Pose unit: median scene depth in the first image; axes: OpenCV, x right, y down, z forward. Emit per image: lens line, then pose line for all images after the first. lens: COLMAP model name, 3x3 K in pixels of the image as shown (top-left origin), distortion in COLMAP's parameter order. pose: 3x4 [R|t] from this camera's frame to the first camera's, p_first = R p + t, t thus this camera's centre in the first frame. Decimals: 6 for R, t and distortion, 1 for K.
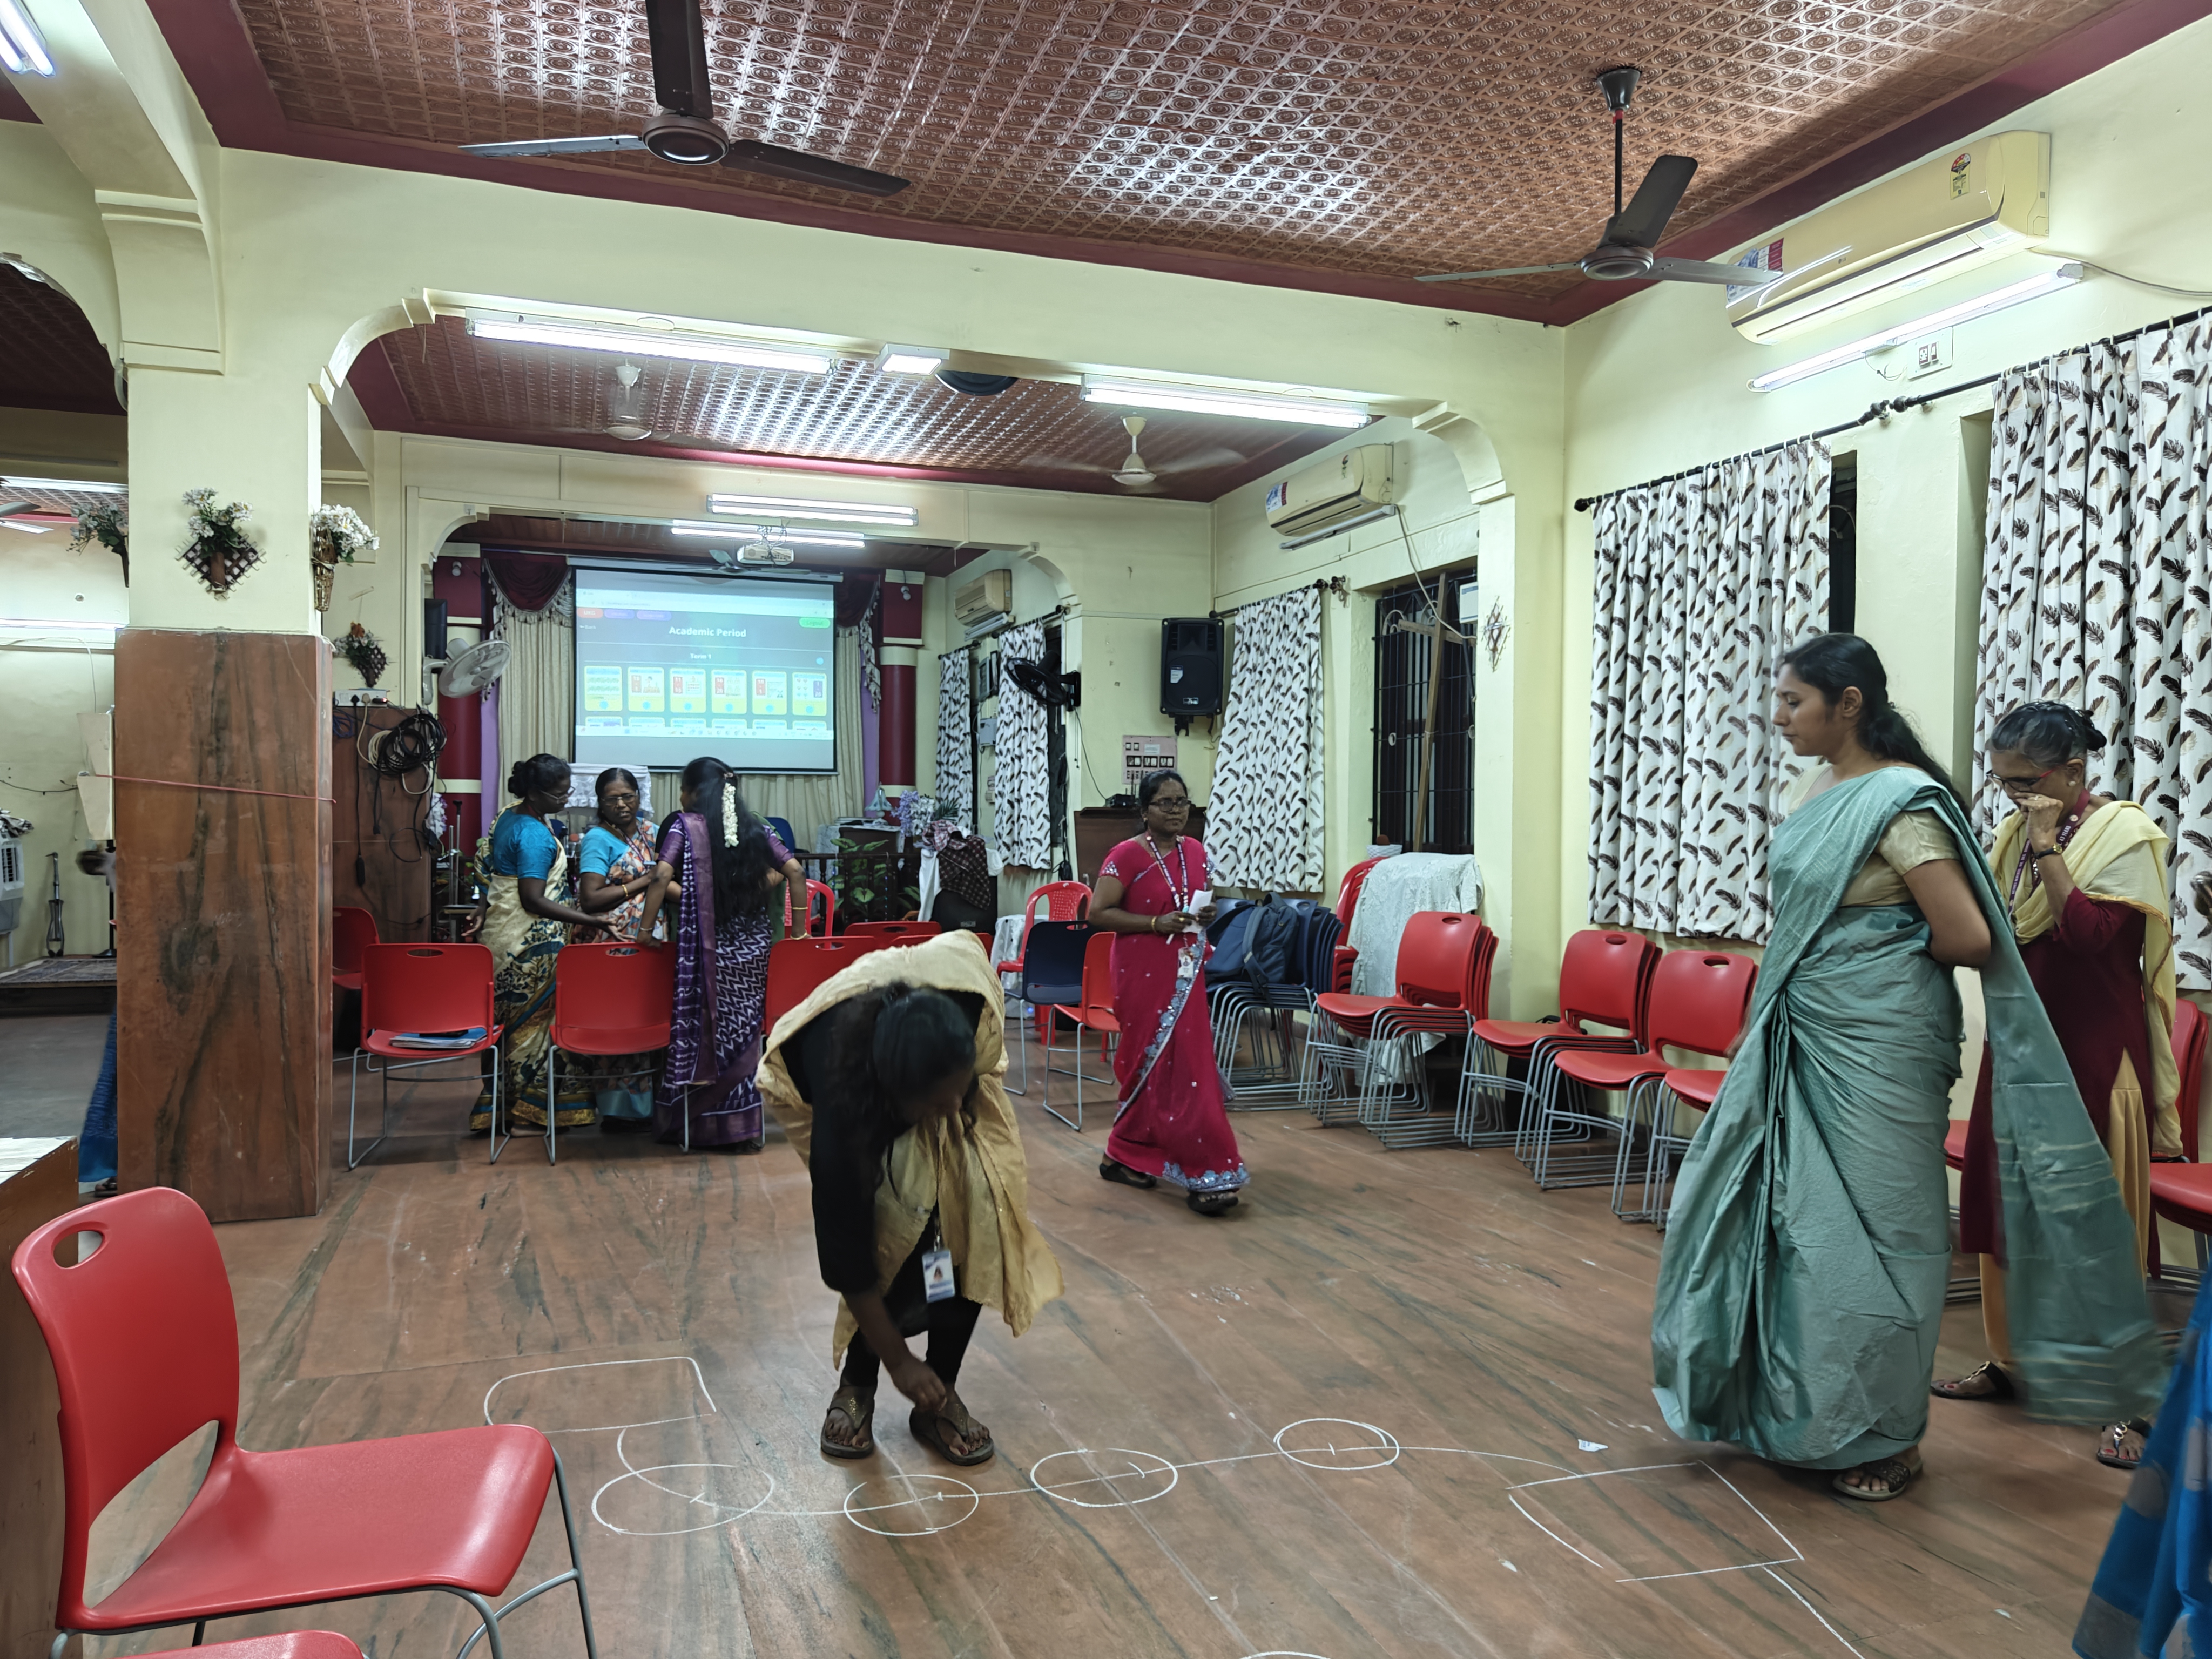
lens RADIAL K [[1576.2, 0, 1109.9], [0, 1576.2, 841.4], [0, 0, 1]] dist [0.000163, 0.001465]
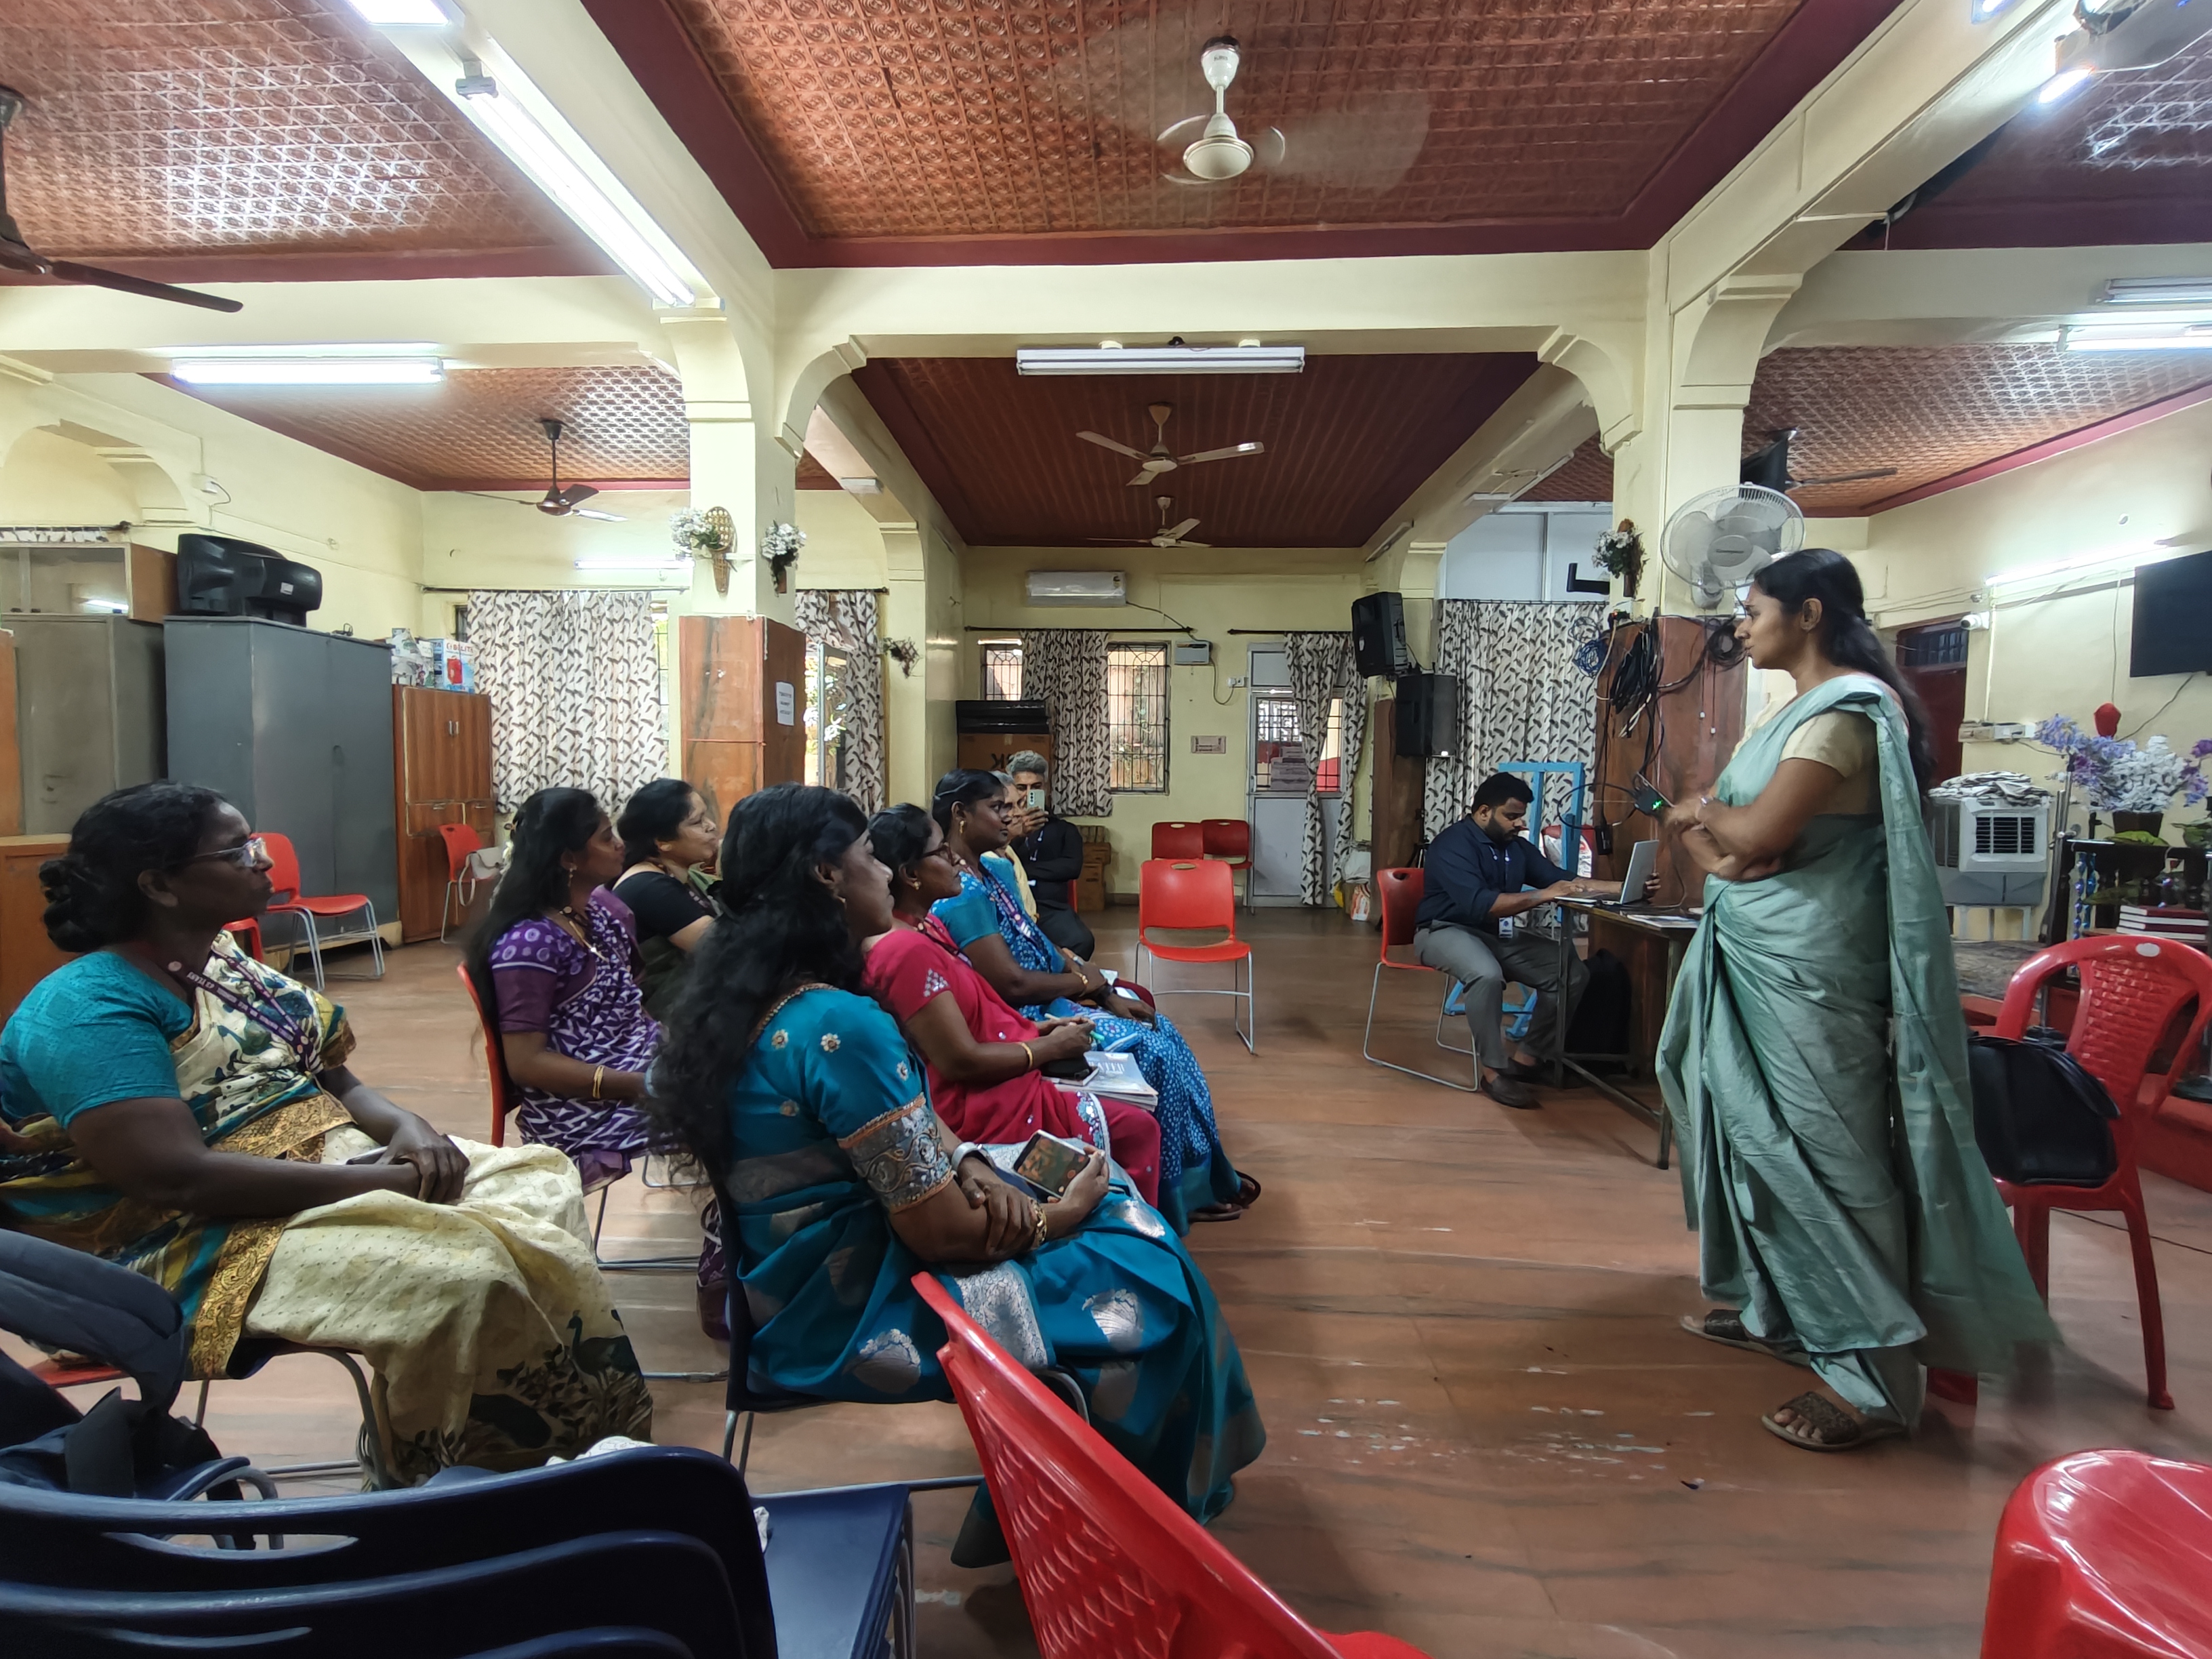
lens RADIAL K [[1057.9, 0, 1091.1], [0, 1057.9, 829.7], [0, 0, 1]] dist [0.005841, 0.000268]
pose [[-0.376115, 0.036994, -0.925834, 0.072346], [-0.028833, 0.998251, 0.051601, -0.004178], [0.926124, 0.046102, -0.374390, 0.661638]]
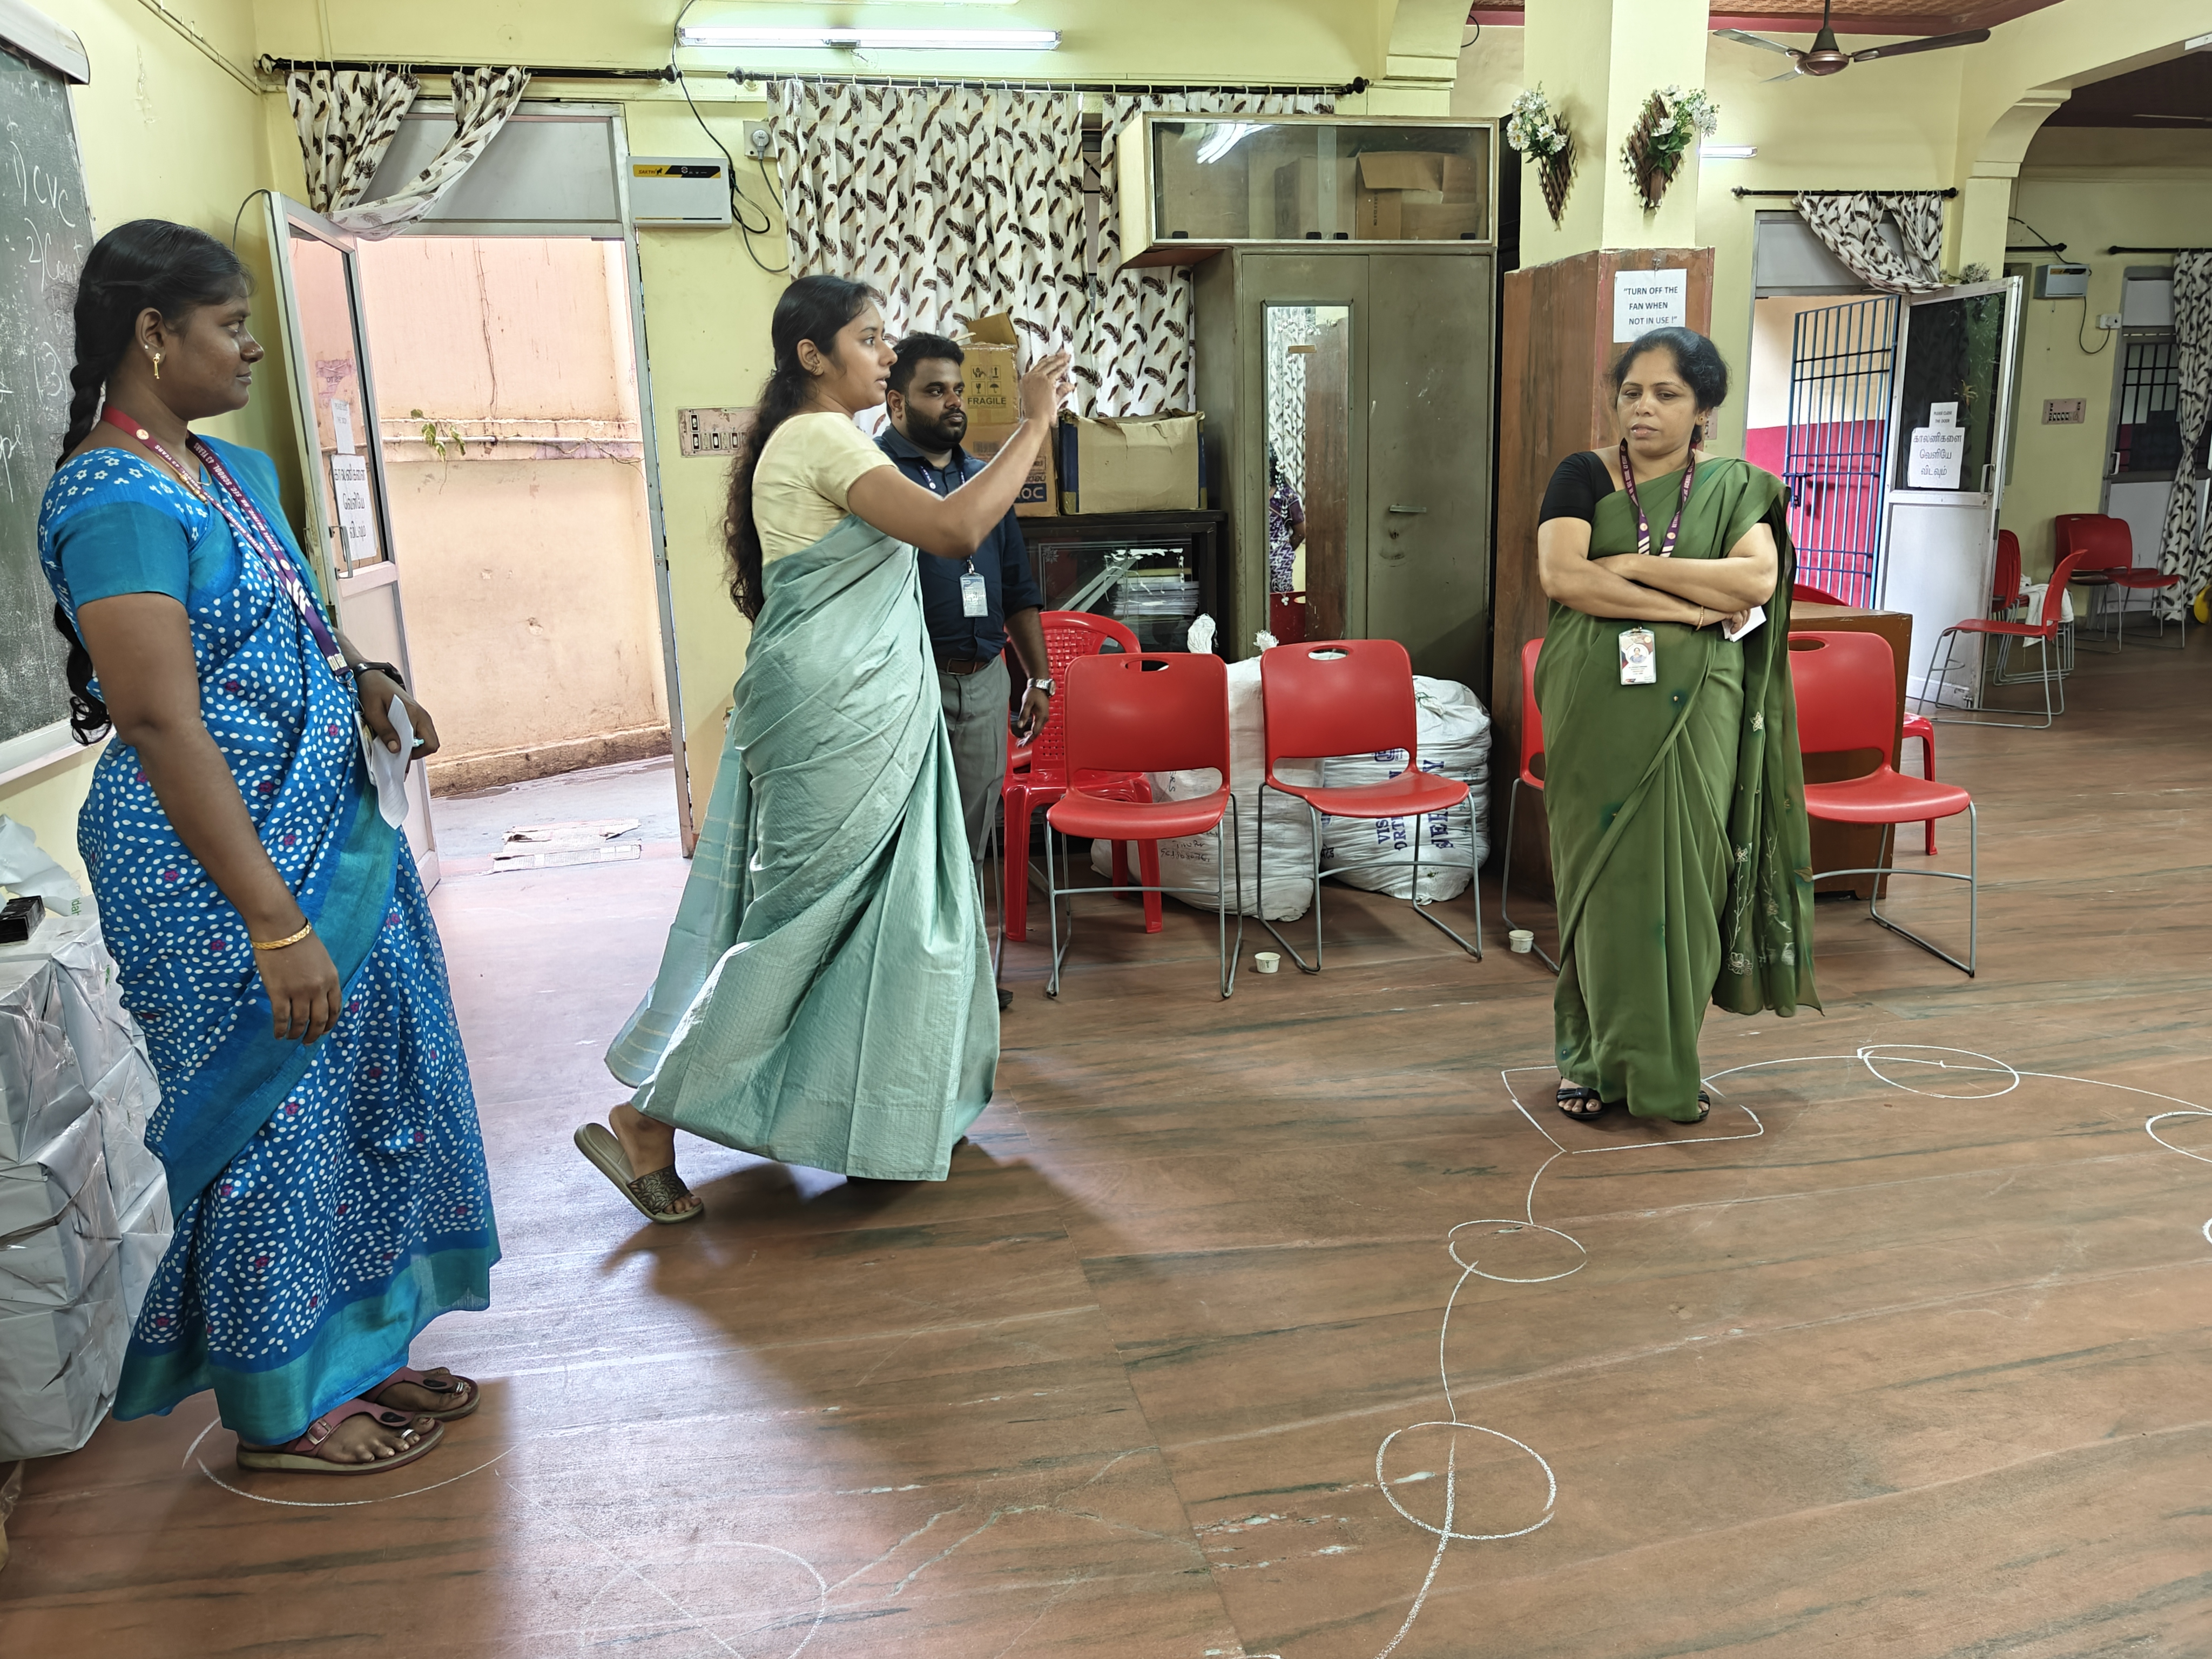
lens RADIAL K [[1576.2, 0, 1114.1], [0, 1576.2, 840.2], [0, 0, 1]] dist [0.000163, 0.001465]
pose [[-0.135471, 0.223222, -0.965308, 0.266739], [0.010950, 0.974568, 0.223826, 0.000709], [0.990721, 0.019752, -0.134469, 0.046445]]
